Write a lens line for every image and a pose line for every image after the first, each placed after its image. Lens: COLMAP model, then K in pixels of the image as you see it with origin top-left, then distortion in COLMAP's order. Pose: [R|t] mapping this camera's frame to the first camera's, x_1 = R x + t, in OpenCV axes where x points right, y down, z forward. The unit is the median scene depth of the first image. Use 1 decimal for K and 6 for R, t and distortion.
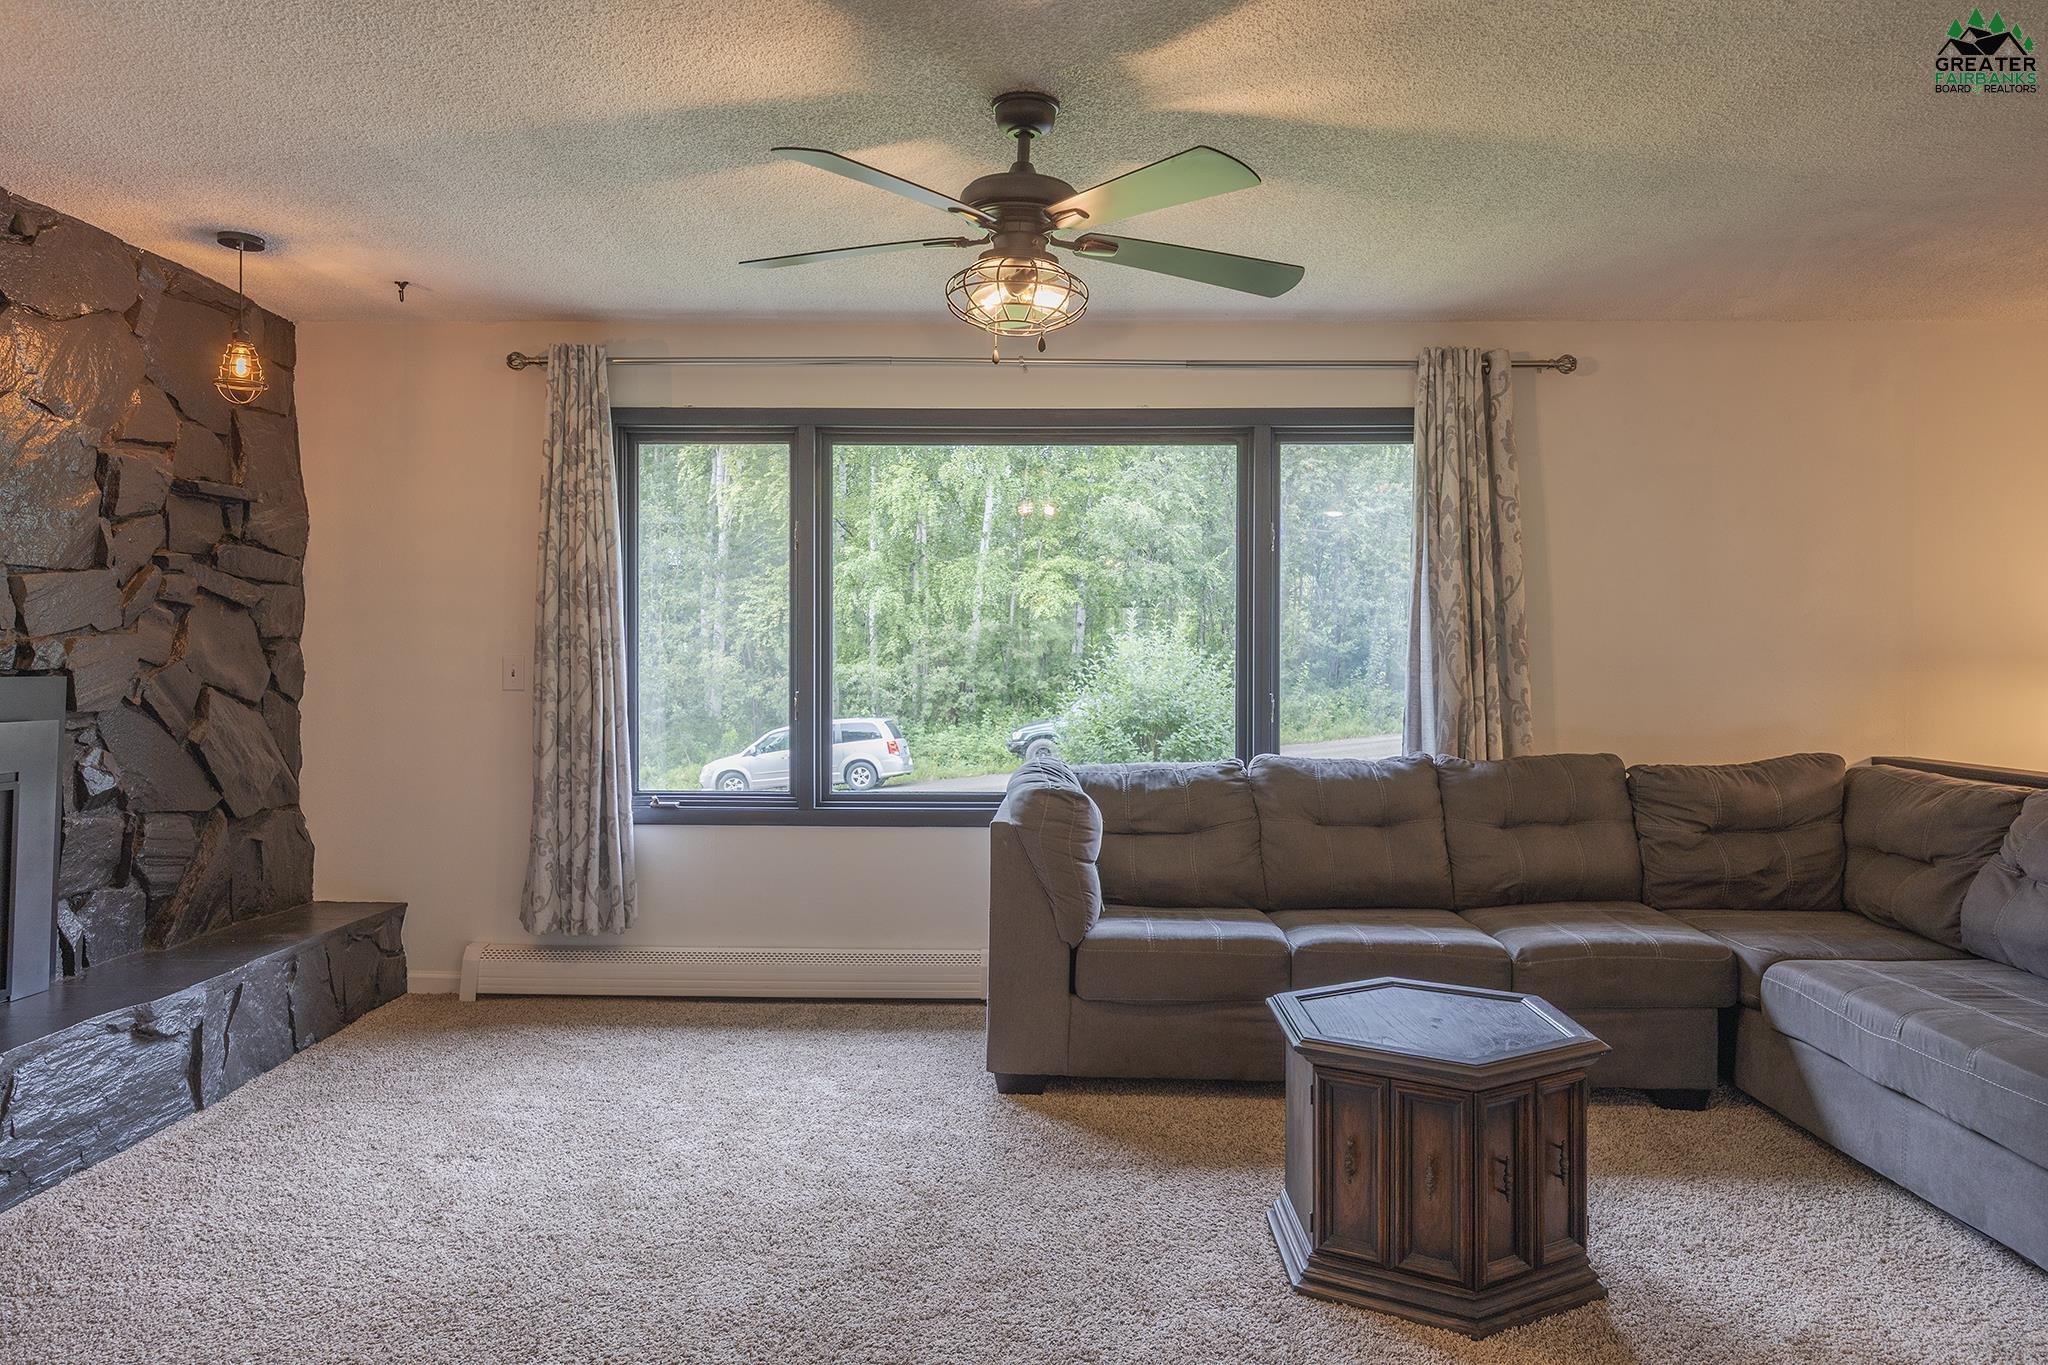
lens RADIAL K [[1332.0, 0, 1035.6], [0, 1332.0, 675.6], [0, 0, 1]] dist [-0.000697, 0.000212]
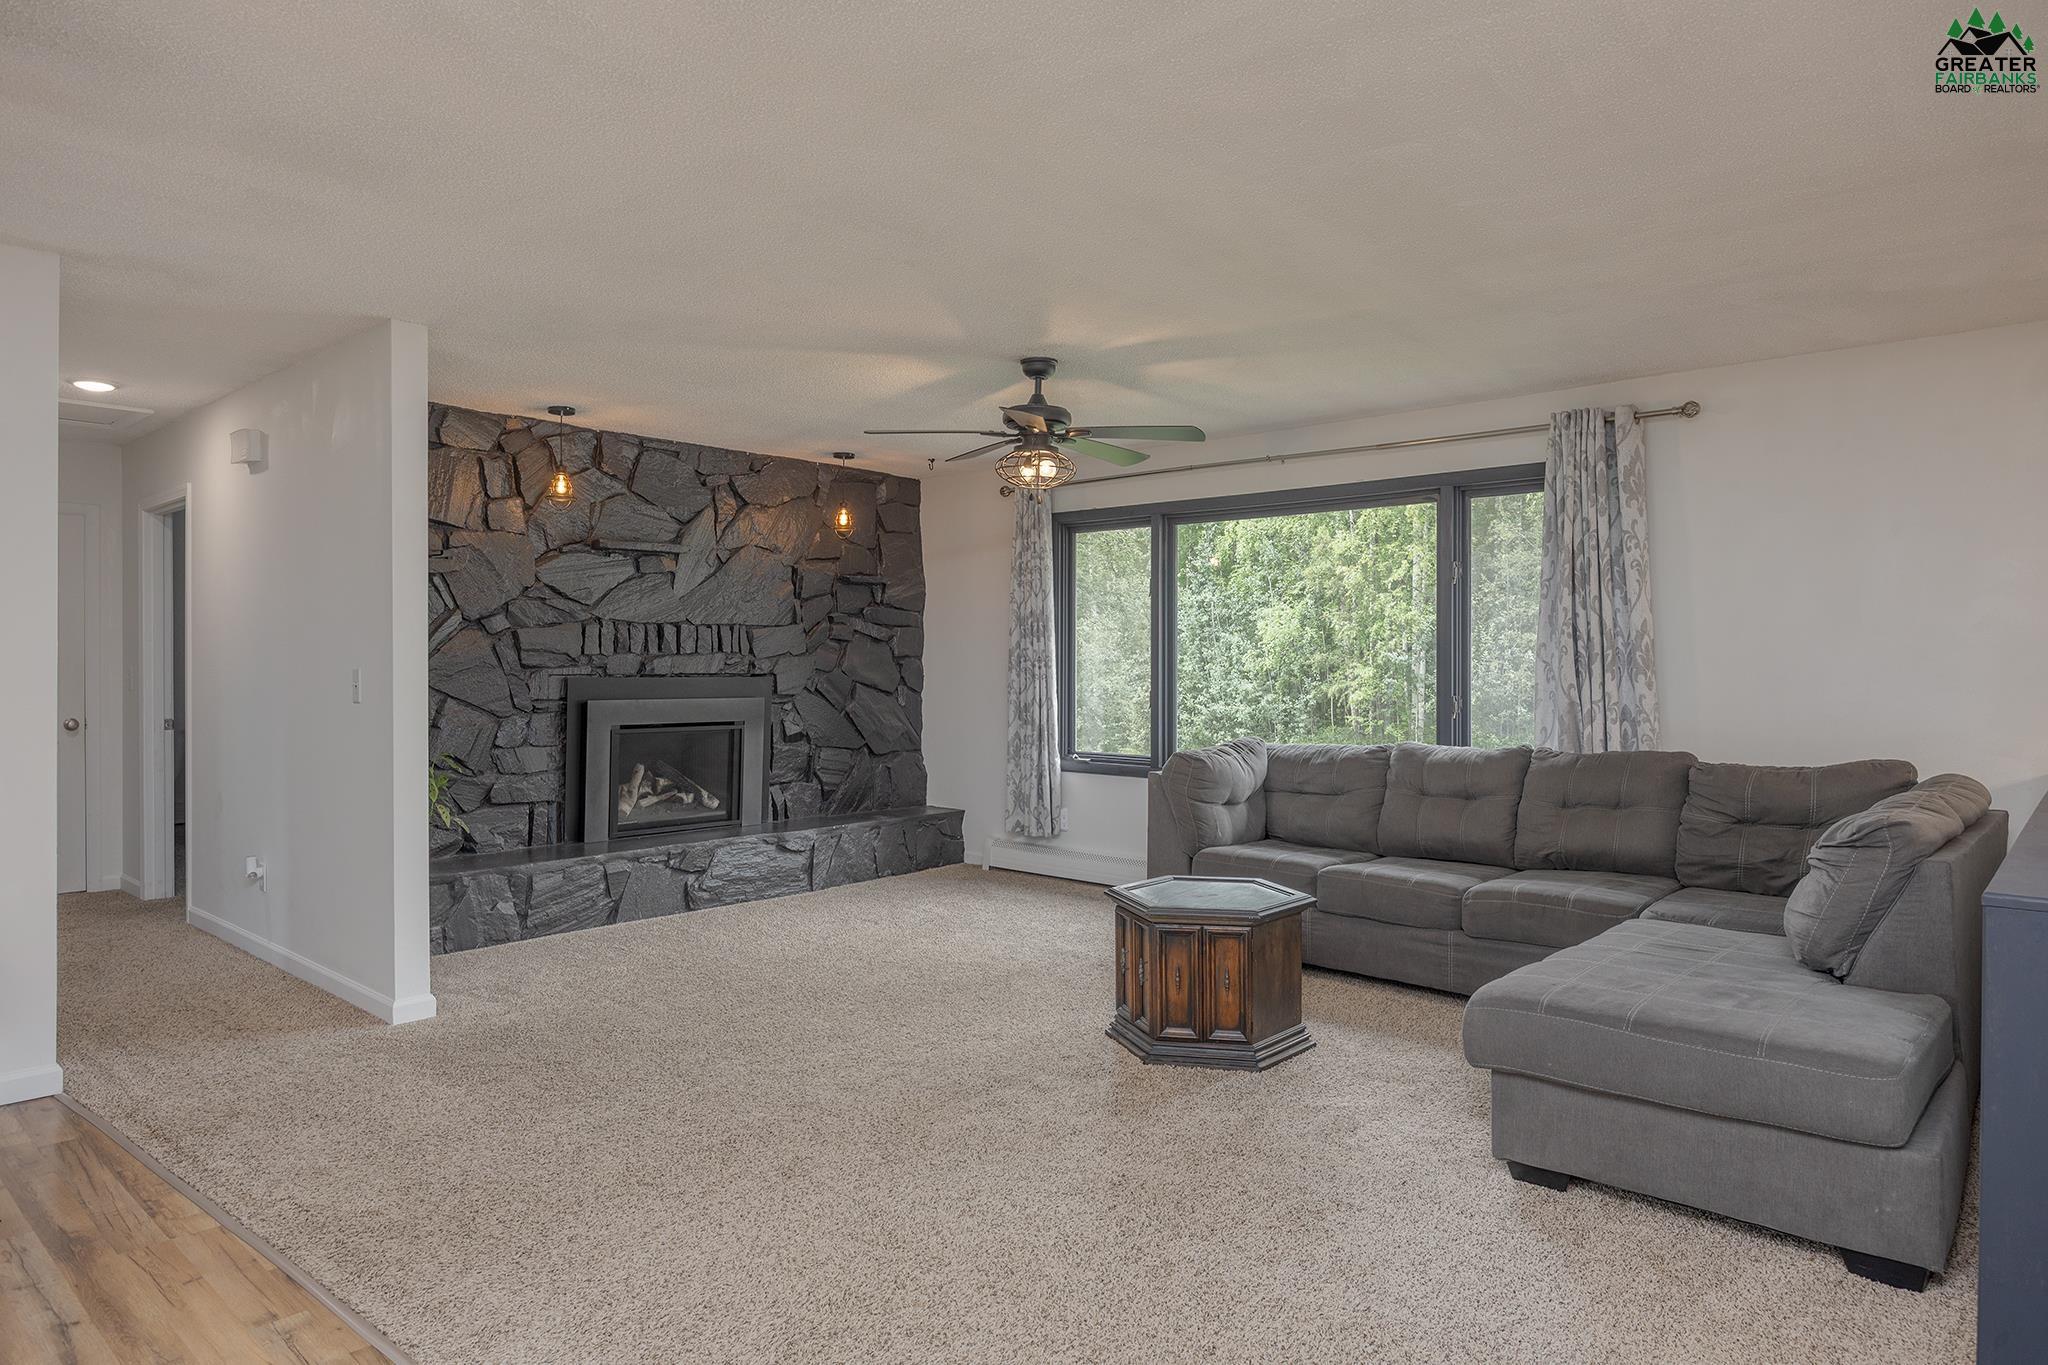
lens RADIAL K [[1251.5, 0, 1025.0], [0, 1251.5, 676.2], [0, 0, 1]] dist [-0.003880, -0.003043]
pose [[0.754269, 0.004869, -0.656547, 0.760108], [-0.006952, 0.999976, -0.000571, -0.001965], [0.656528, 0.004995, 0.754285, -0.197169]]
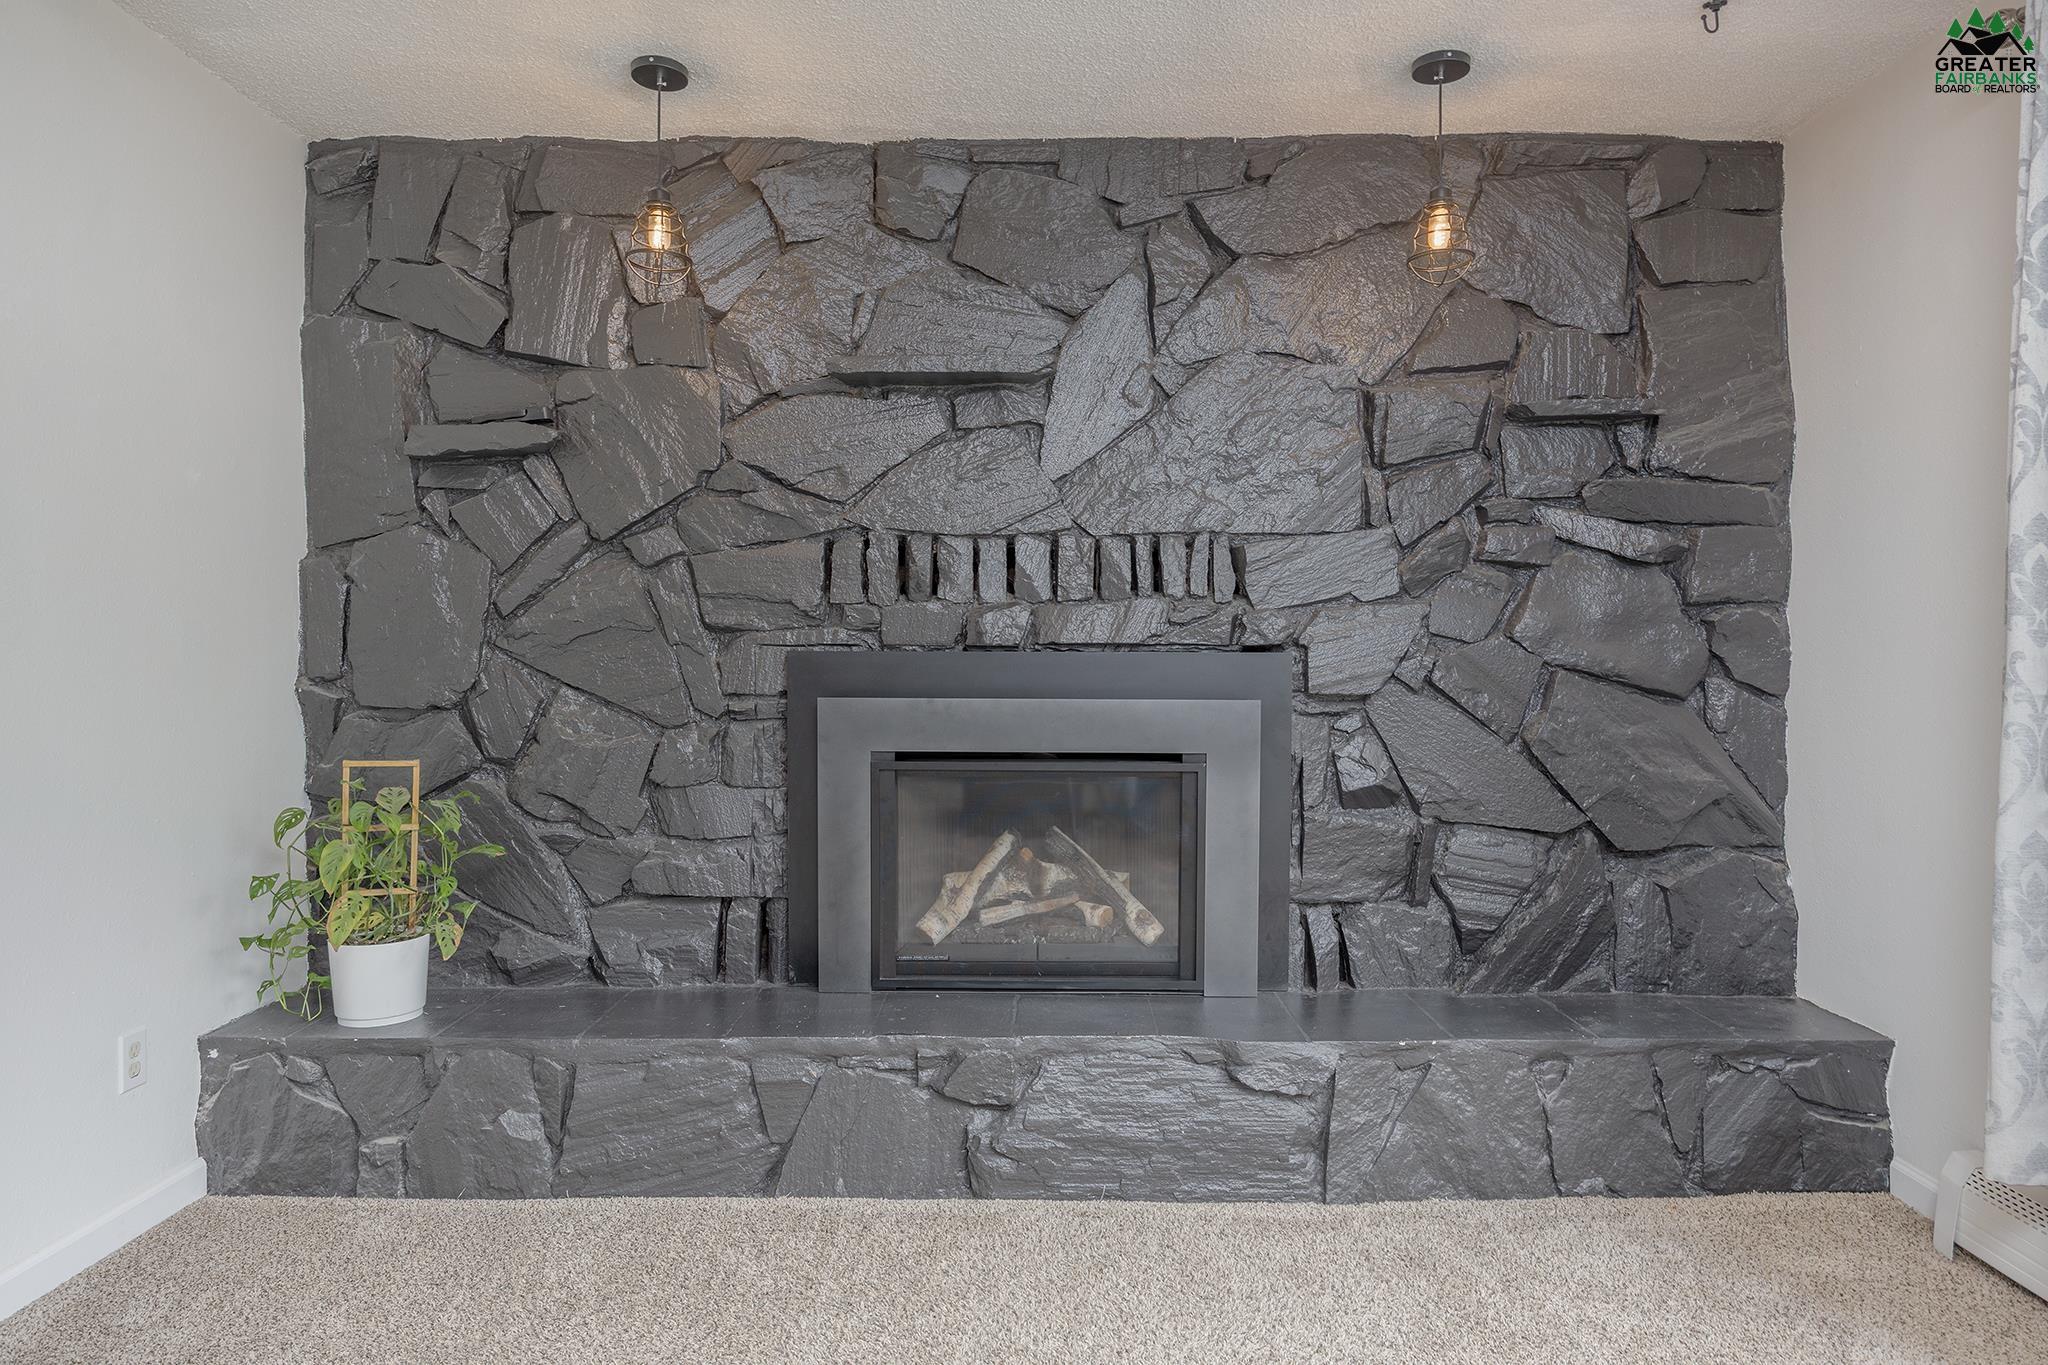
lens RADIAL K [[1251.5, 0, 1023.6], [0, 1251.5, 670.8], [0, 0, 1]] dist [-0.003880, -0.003043]
pose [[0.005527, -0.003197, -0.999980, 0.094843], [-0.011977, 0.999923, -0.003263, 0.015836], [0.999913, 0.011995, 0.005489, 0.715949]]
